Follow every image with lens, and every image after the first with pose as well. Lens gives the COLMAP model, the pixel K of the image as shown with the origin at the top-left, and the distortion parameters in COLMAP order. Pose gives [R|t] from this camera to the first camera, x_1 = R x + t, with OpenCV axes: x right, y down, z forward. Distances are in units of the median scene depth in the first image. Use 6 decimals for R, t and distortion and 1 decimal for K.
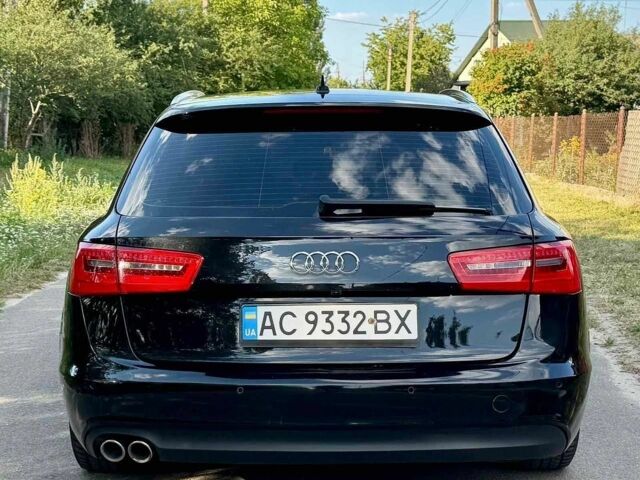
lens RADIAL K [[1099.1, 0, 318.5], [0, 1099.1, 240.7], [0, 0, 1]] dist [0.099449, -0.087609]
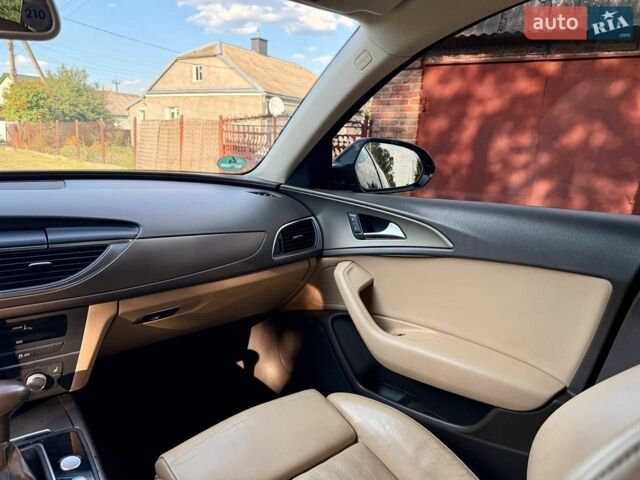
lens RADIAL K [[459.2, 0, 320.0], [0, 459.2, 240.0], [0, 0, 1]] dist [0.035062, -0.038988]
pose [[0.738636, -0.107602, 0.665461, -0.012269], [0.028776, 0.991311, 0.128351, -0.105519], [-0.673490, -0.075655, 0.735315, 1.652957]]
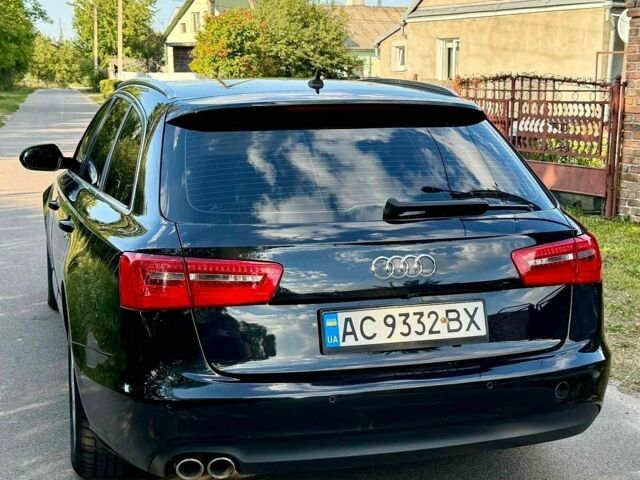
lens RADIAL K [[973.6, 0, 334.1], [0, 973.6, 261.1], [0, 0, 1]] dist [0.244625, -0.633885]
pose [[0.956483, -0.046976, 0.287981, -0.310199], [0.025254, 0.996580, 0.078685, -0.056435], [-0.290693, -0.067989, 0.954398, 0.162373]]
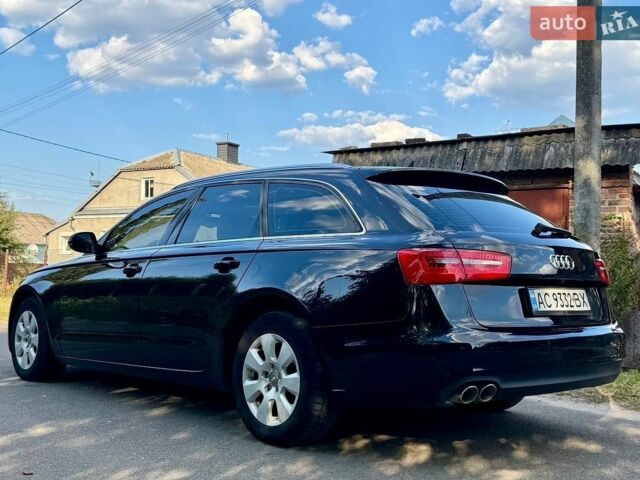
lens RADIAL K [[733.8, 0, 301.9], [0, 733.8, 241.0], [0, 0, 1]] dist [0.161141, -0.254852]
pose [[0.751176, 0.054228, 0.657870, -0.985733], [0.044513, 0.990190, -0.132447, 0.115871], [-0.658599, 0.128775, 0.741394, 0.433980]]
